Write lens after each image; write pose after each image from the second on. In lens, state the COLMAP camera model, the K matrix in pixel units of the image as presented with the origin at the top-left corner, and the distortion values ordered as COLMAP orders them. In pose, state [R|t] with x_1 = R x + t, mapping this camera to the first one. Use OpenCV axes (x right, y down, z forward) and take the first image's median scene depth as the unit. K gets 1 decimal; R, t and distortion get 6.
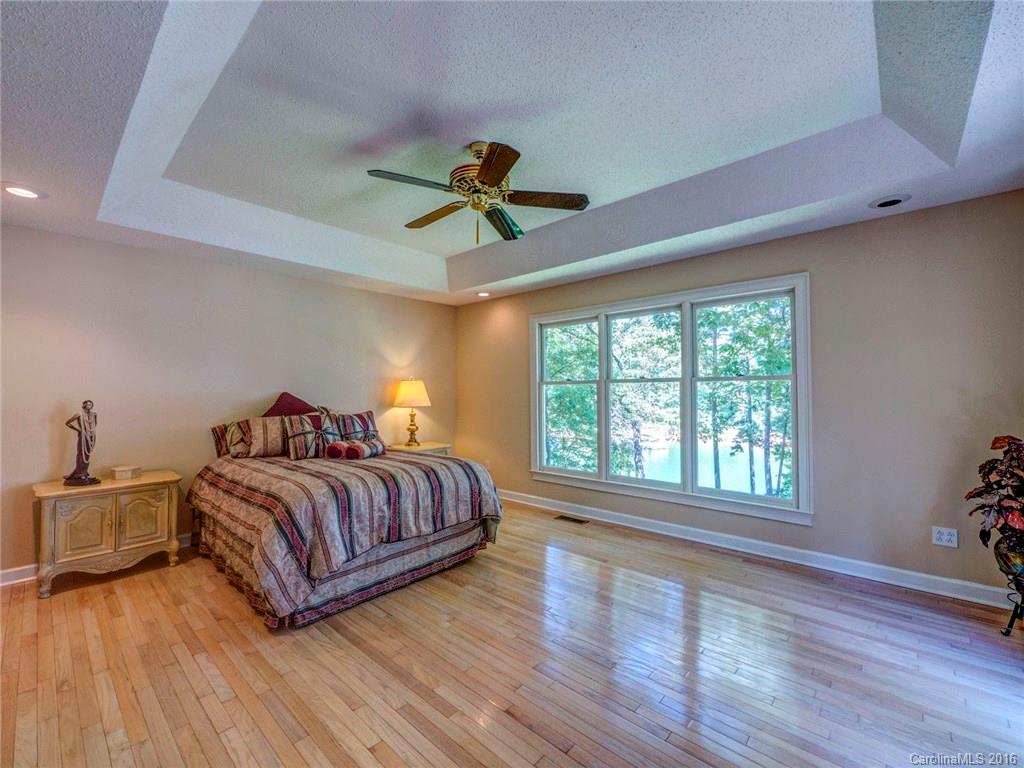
lens RADIAL K [[432.0, 0, 512.0], [0, 432.0, 384.0], [0, 0, 1]] dist [0.000233, 0.000173]
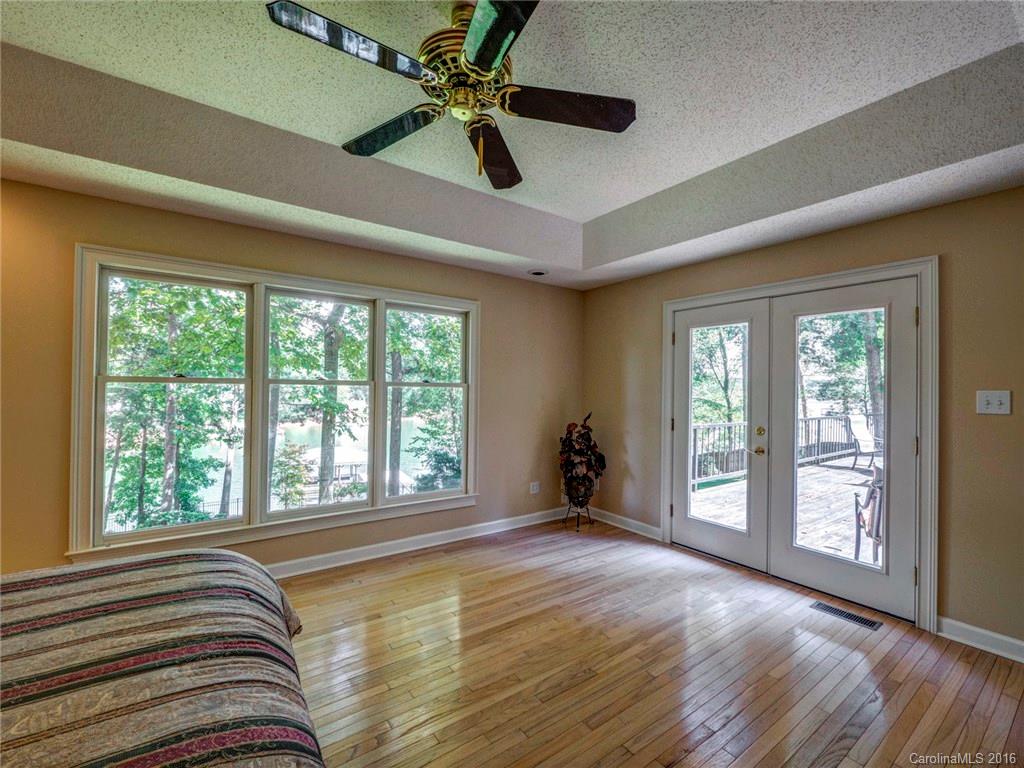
lens RADIAL K [[451.3, 0, 512.0], [0, 451.3, 384.0], [0, 0, 1]] dist [-0.000937, 0.000018]
pose [[0.202201, 0.017307, 0.979191, -0.577297], [-0.035888, 0.999303, -0.010252, -0.012205], [-0.978686, -0.033068, 0.202682, 0.646037]]
